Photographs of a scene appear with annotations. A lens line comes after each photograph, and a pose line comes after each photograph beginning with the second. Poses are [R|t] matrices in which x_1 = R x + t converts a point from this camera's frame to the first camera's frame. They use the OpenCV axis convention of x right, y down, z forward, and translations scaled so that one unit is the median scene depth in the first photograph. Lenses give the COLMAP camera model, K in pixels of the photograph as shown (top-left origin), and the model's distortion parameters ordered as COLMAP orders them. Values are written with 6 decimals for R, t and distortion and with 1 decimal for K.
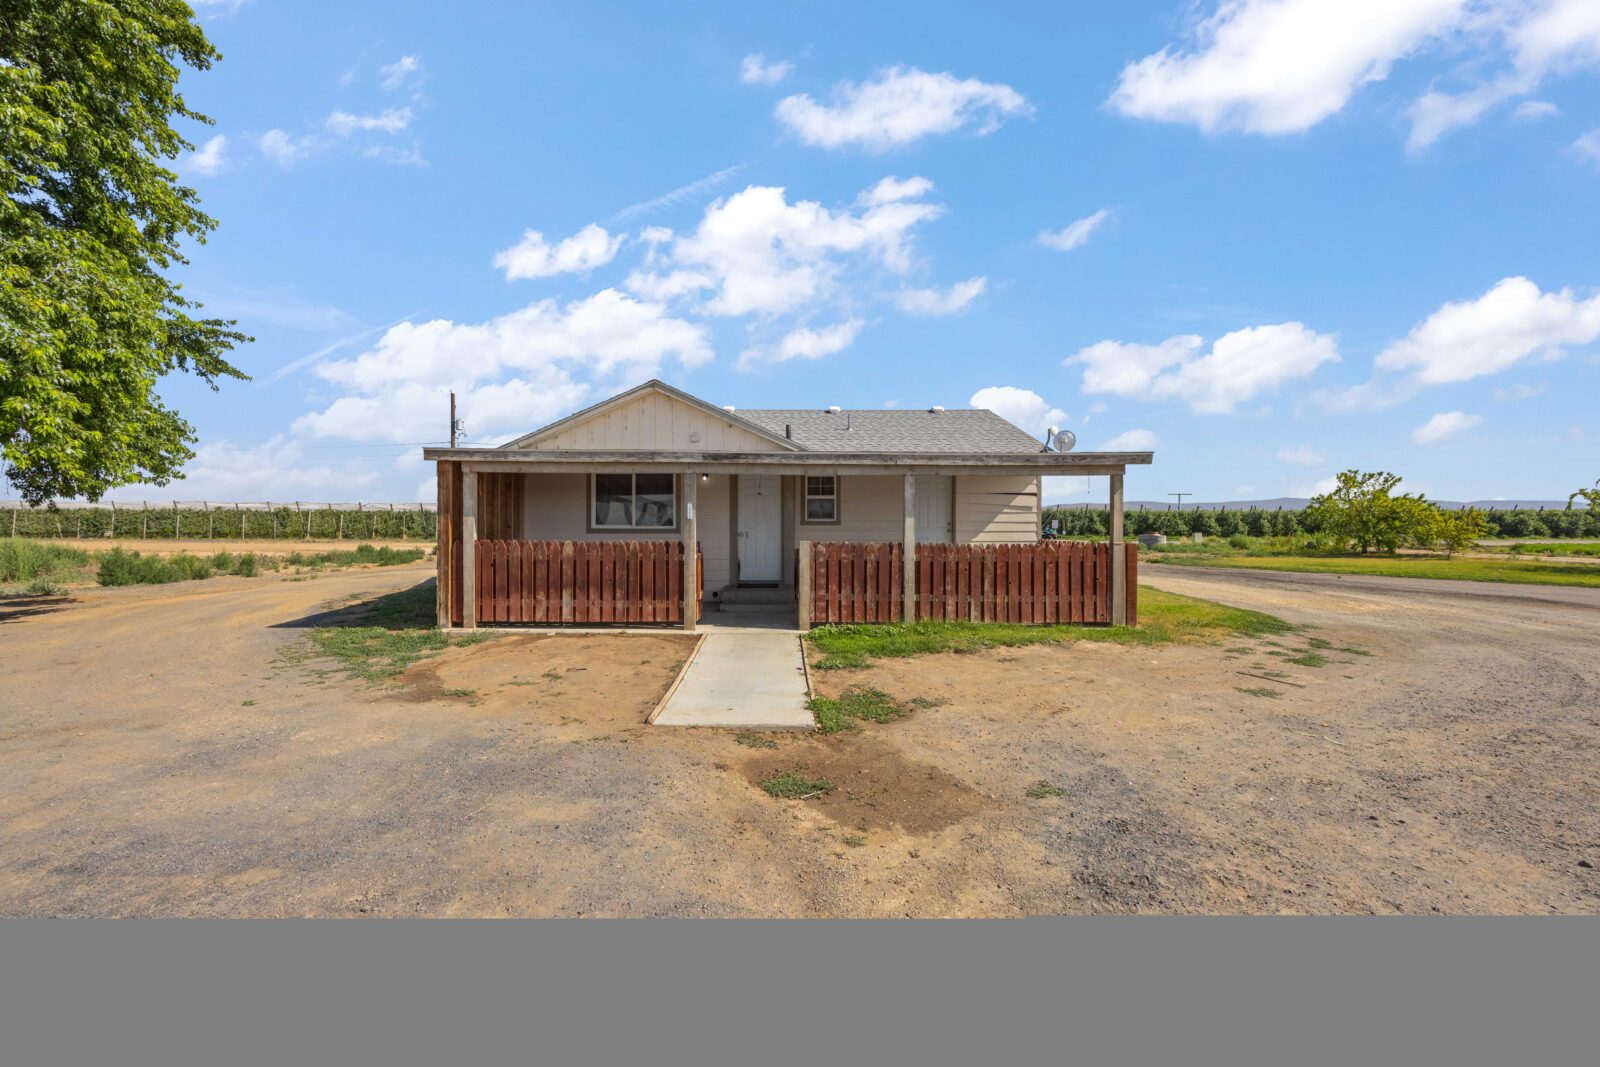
lens RADIAL K [[610.1, 0, 800.2], [0, 610.1, 529.9], [0, 0, 1]] dist [0.003401, 0.000156]
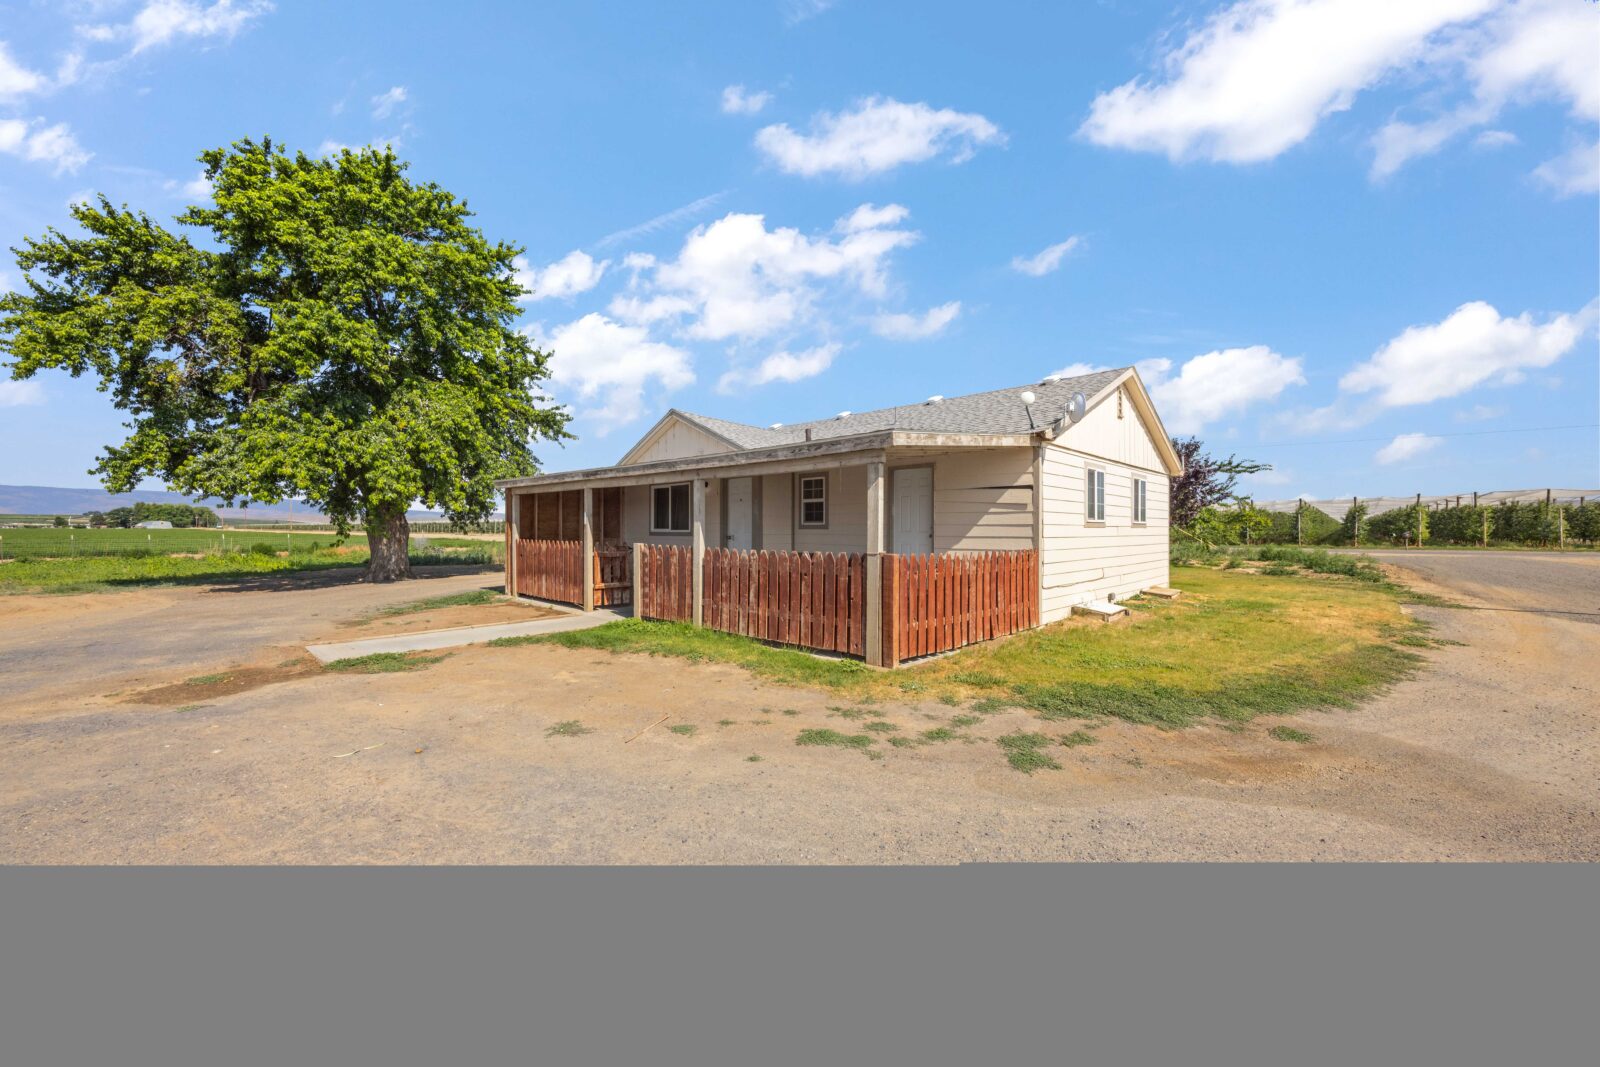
lens RADIAL K [[610.1, 0, 799.8], [0, 610.1, 532.3], [0, 0, 1]] dist [0.003401, 0.000156]
pose [[0.702710, 0.002772, -0.711471, 0.995279], [-0.004244, 0.999991, -0.000296, -0.003220], [0.711464, 0.003227, 0.702716, 0.405562]]
